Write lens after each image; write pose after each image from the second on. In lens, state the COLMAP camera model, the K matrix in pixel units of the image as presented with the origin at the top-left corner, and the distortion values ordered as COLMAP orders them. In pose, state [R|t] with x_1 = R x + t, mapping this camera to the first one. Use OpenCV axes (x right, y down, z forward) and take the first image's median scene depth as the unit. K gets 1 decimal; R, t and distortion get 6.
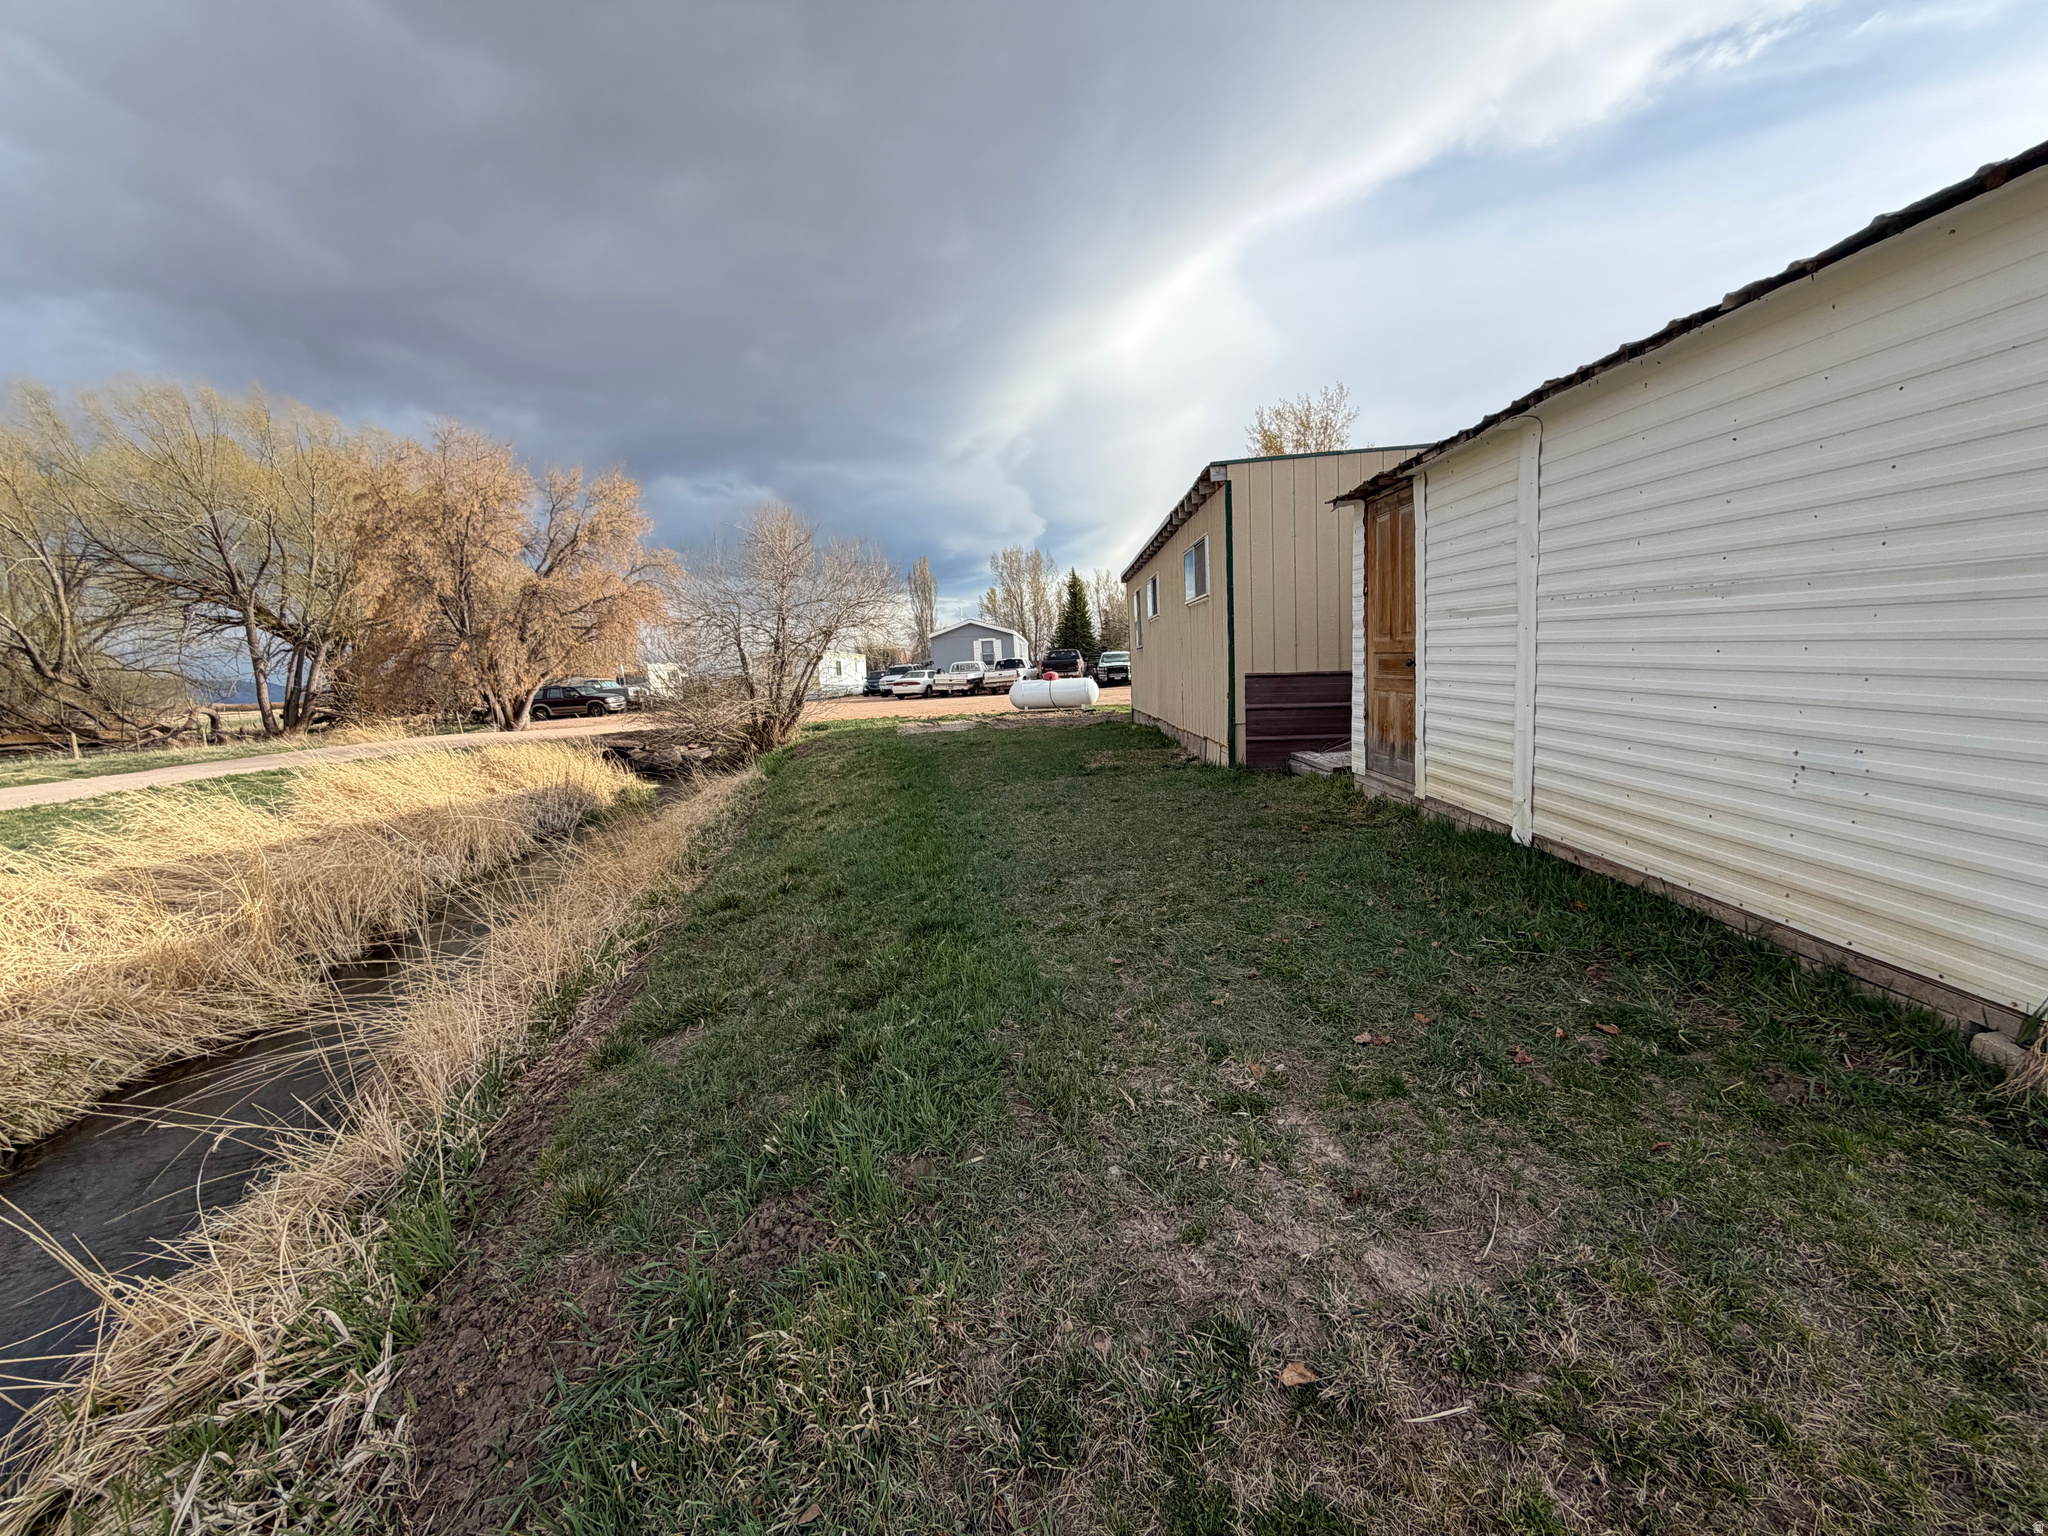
lens RADIAL K [[814.0, 0, 1024.6], [0, 814.0, 773.6], [0, 0, 1]] dist [-0.001543, 0.000294]
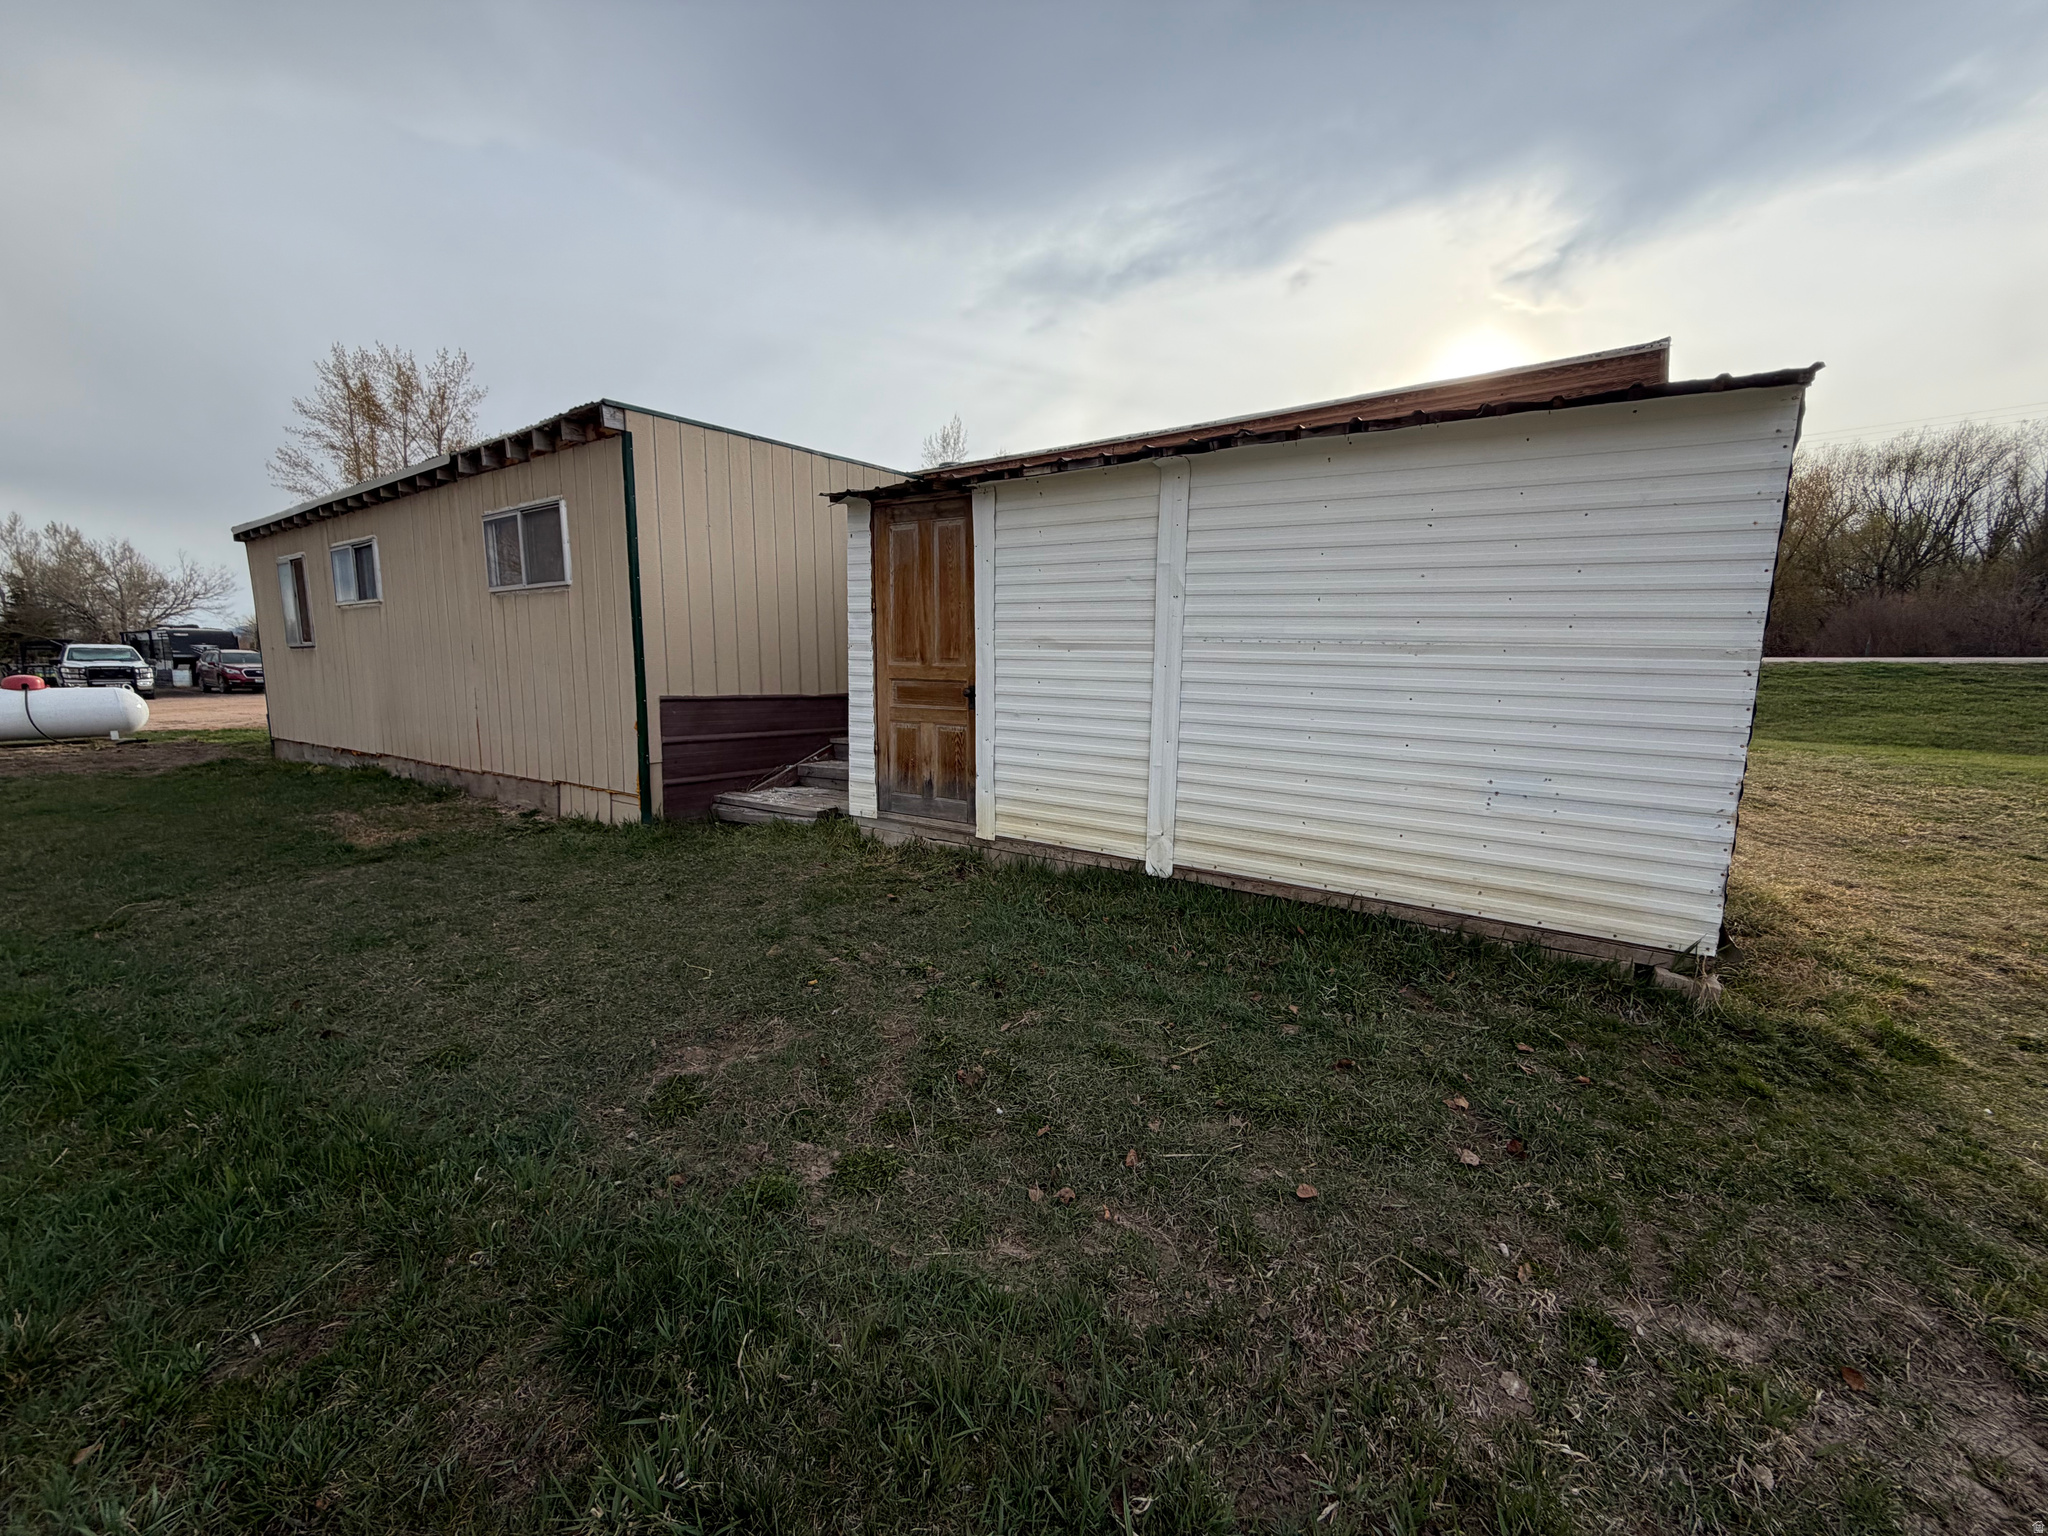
lens RADIAL K [[814.0, 0, 1037.4], [0, 814.0, 769.2], [0, 0, 1]] dist [-0.001543, 0.000294]
pose [[0.545082, -0.059041, 0.836301, -0.320851], [0.079298, 0.996676, 0.018678, -0.079689], [-0.834624, 0.056136, 0.547952, 0.567237]]
